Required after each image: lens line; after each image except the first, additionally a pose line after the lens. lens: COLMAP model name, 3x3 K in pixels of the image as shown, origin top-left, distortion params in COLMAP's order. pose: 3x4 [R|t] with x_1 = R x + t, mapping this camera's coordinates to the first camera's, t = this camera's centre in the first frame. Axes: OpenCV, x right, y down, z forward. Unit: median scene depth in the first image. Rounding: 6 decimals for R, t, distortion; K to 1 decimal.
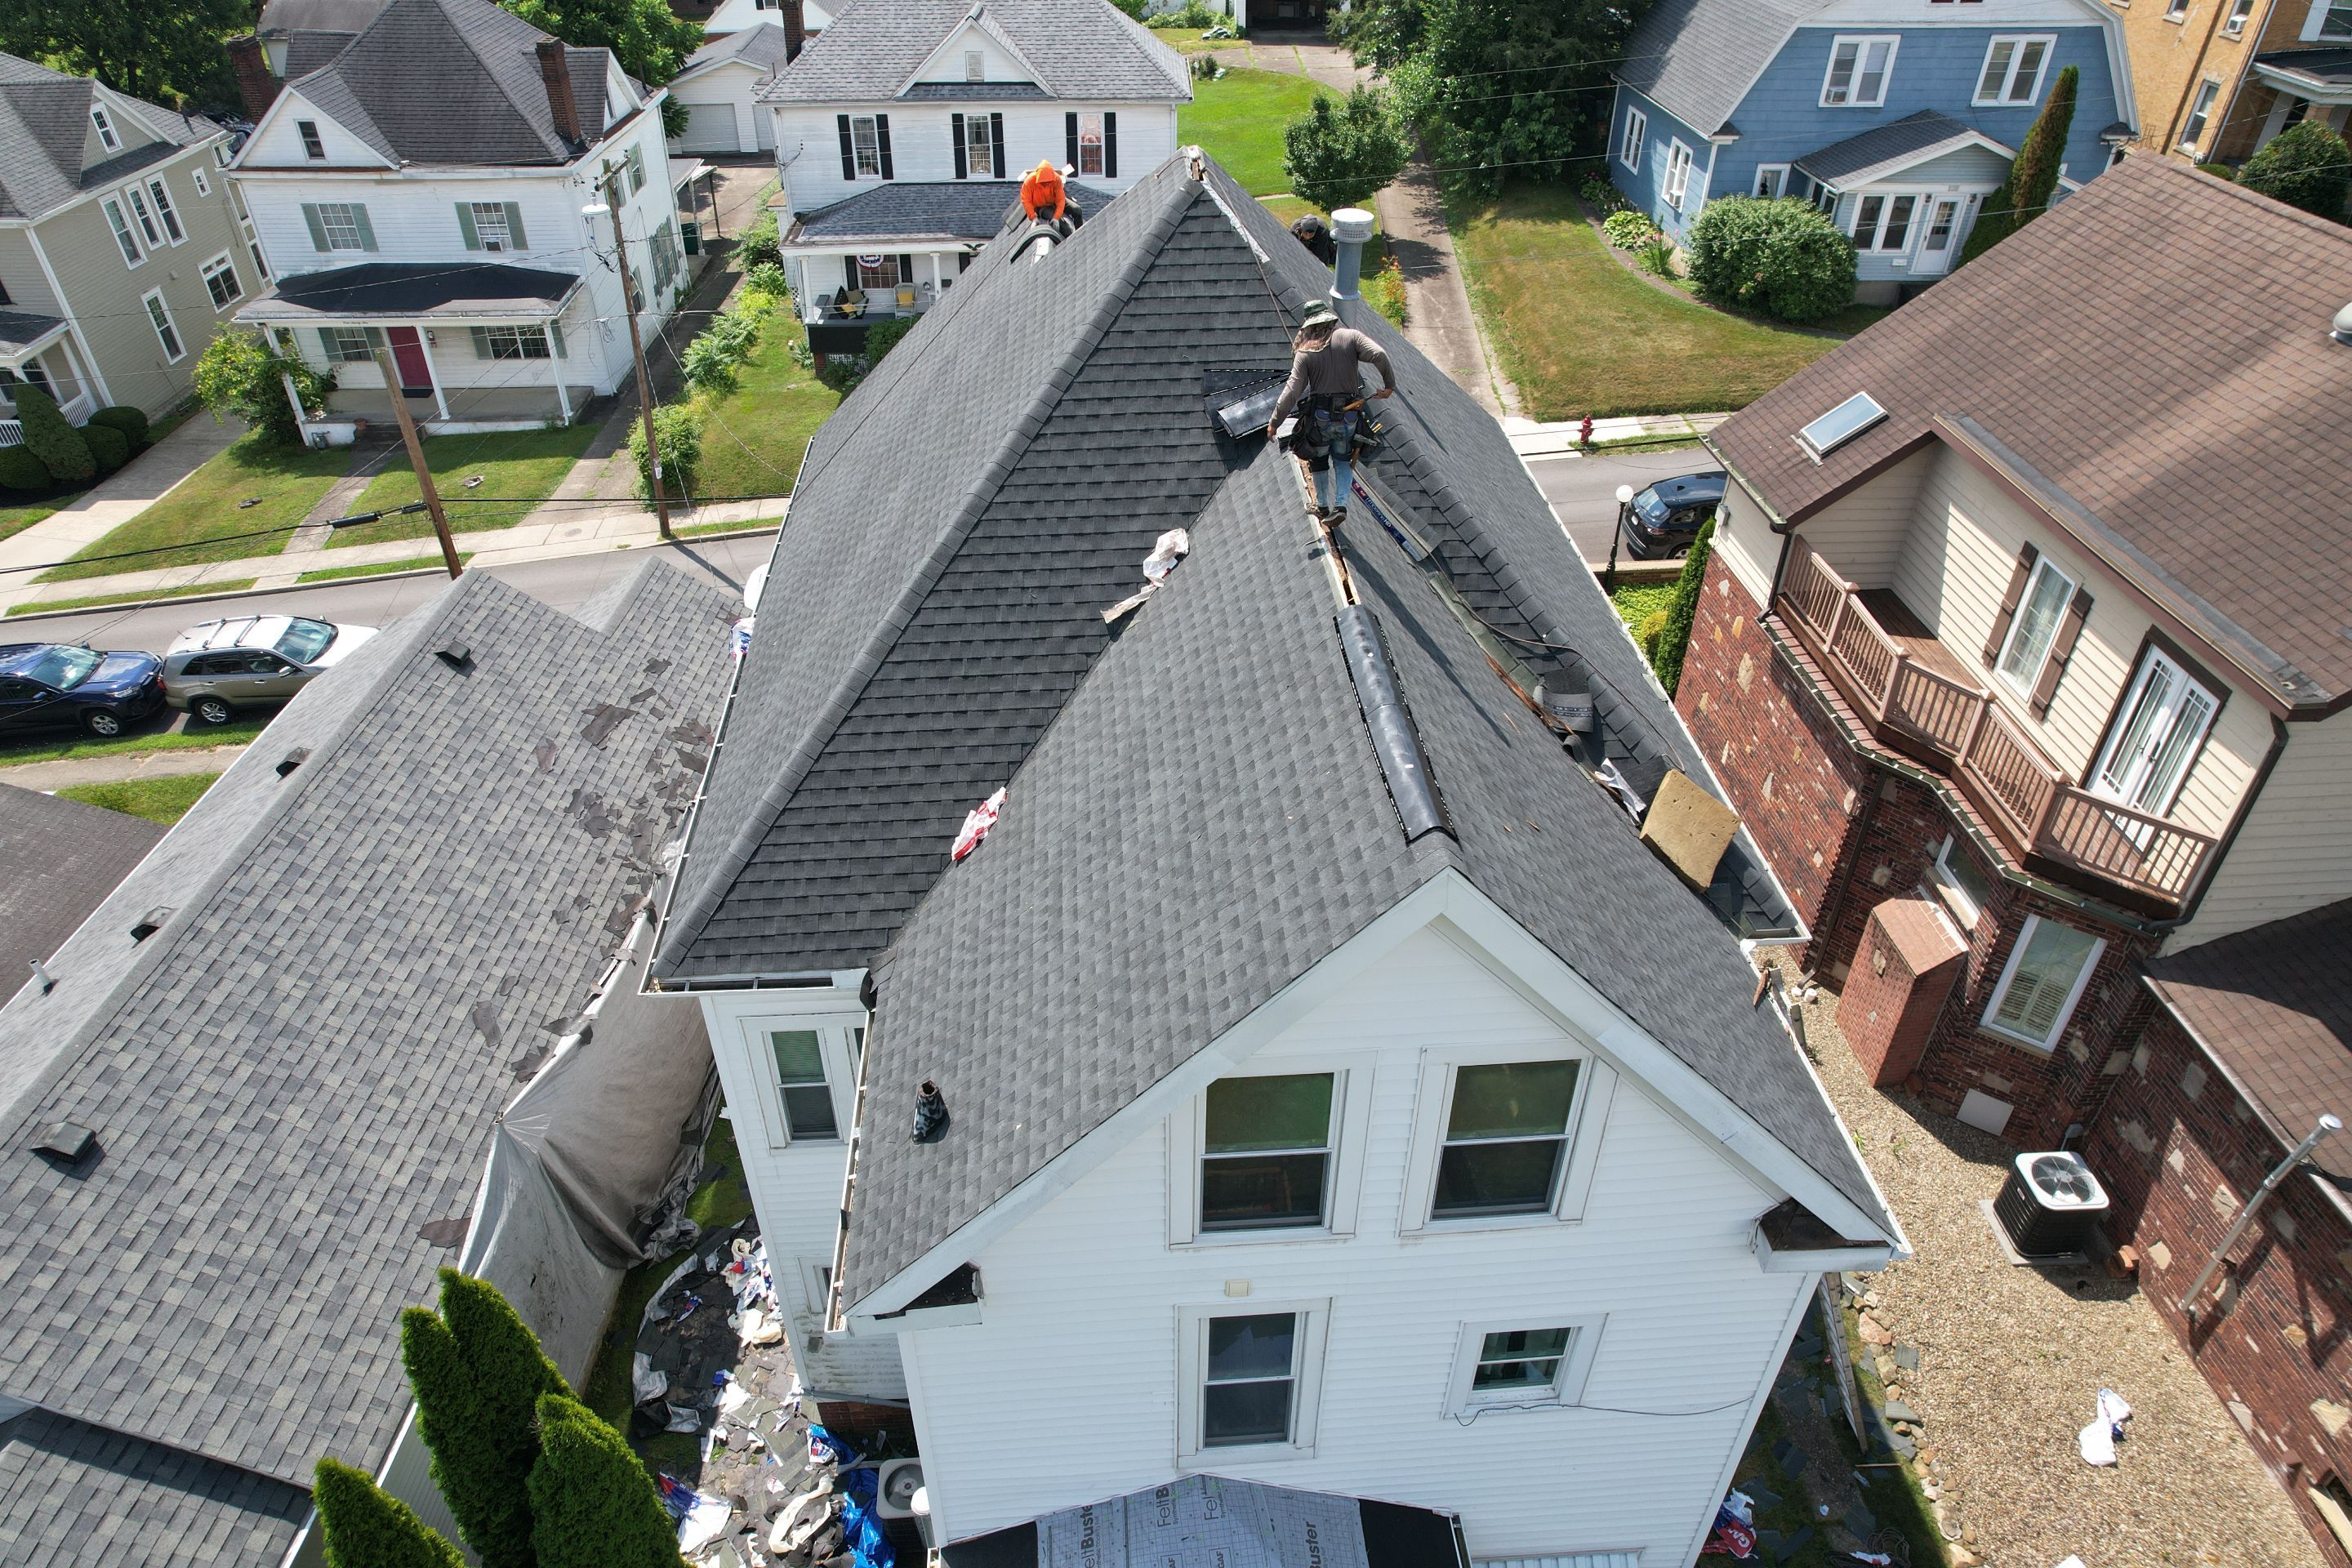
lens RADIAL K [[1506.4, 0, 1174.8], [0, 1506.4, 778.3], [0, 0, 1]] dist [-0.084676, 0.075271]
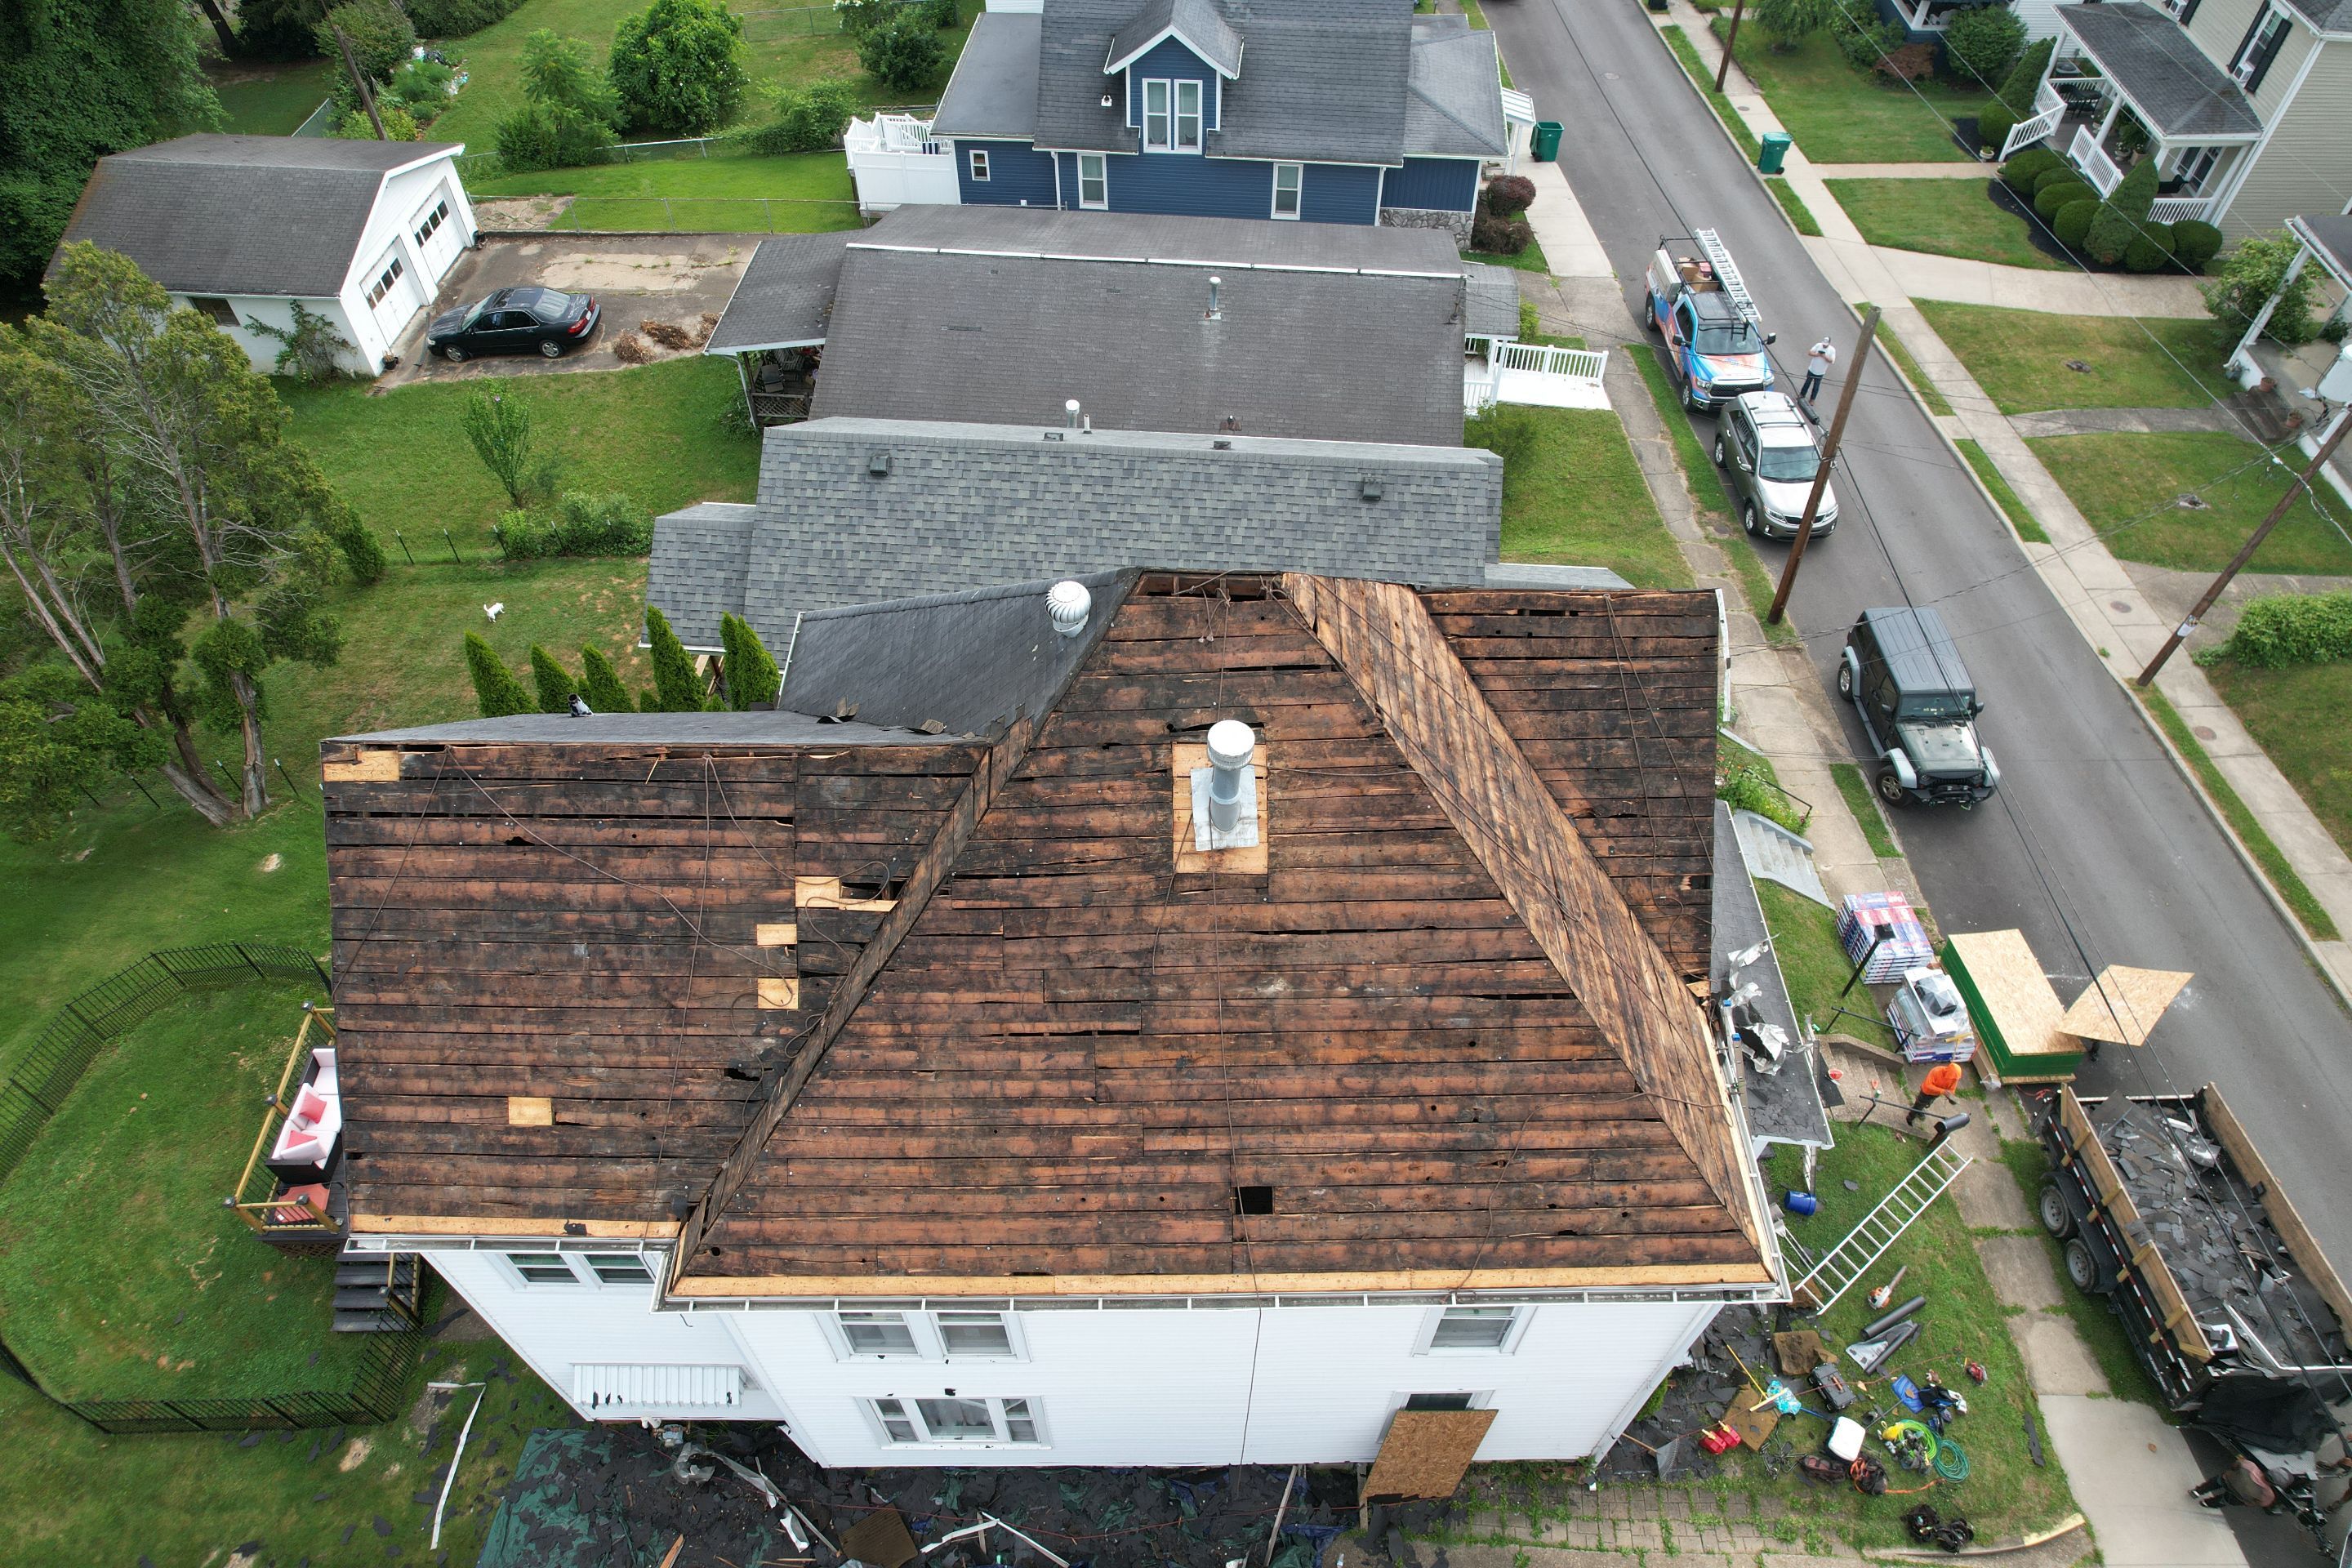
lens RADIAL K [[1506.4, 0, 1174.8], [0, 1506.4, 787.4], [0, 0, 1]] dist [-0.084676, 0.075271]
pose [[-0.058771, 0.764434, -0.642018, 0.626304], [-0.584112, 0.495209, 0.643103, -0.804229], [0.809543, 0.412806, 0.417411, 0.529793]]
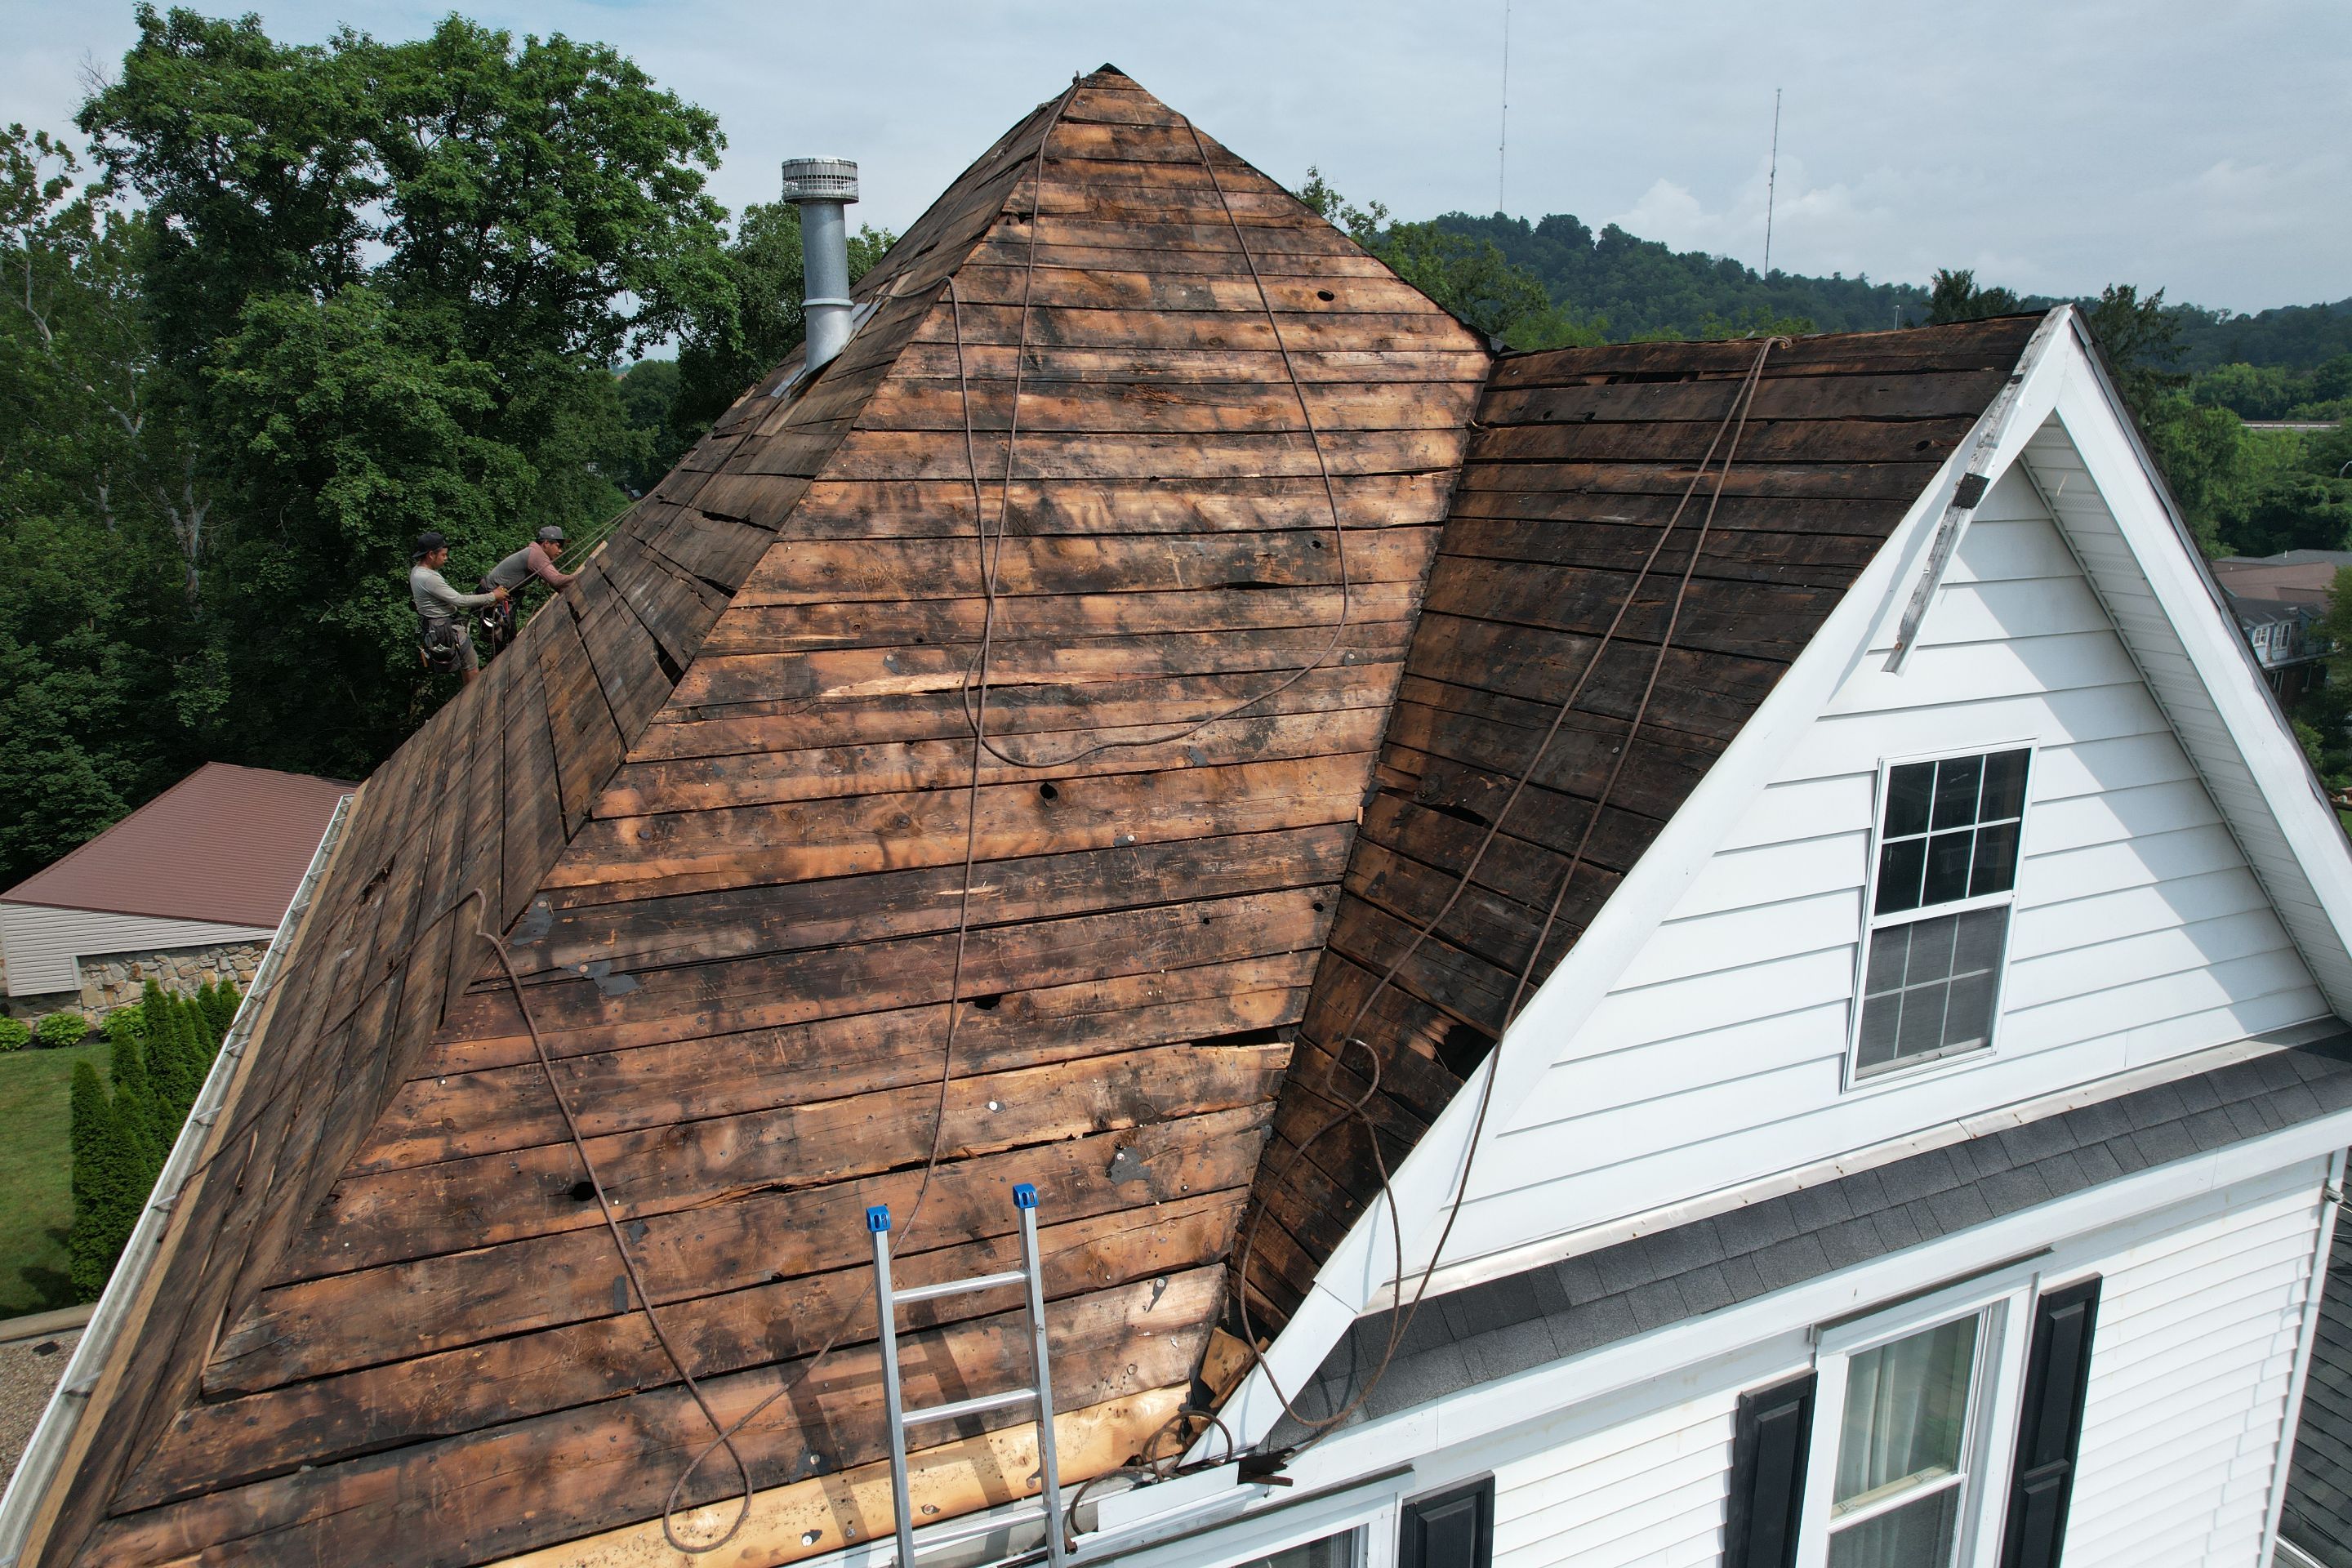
lens RADIAL K [[1506.4, 0, 1176.6], [0, 1506.4, 789.9], [0, 0, 1]] dist [-0.084676, 0.075271]
pose [[-0.941606, 0.079983, -0.327079, 0.166917], [-0.195731, 0.660390, 0.724965, -0.570611], [0.273985, 0.746651, -0.606172, 1.354558]]
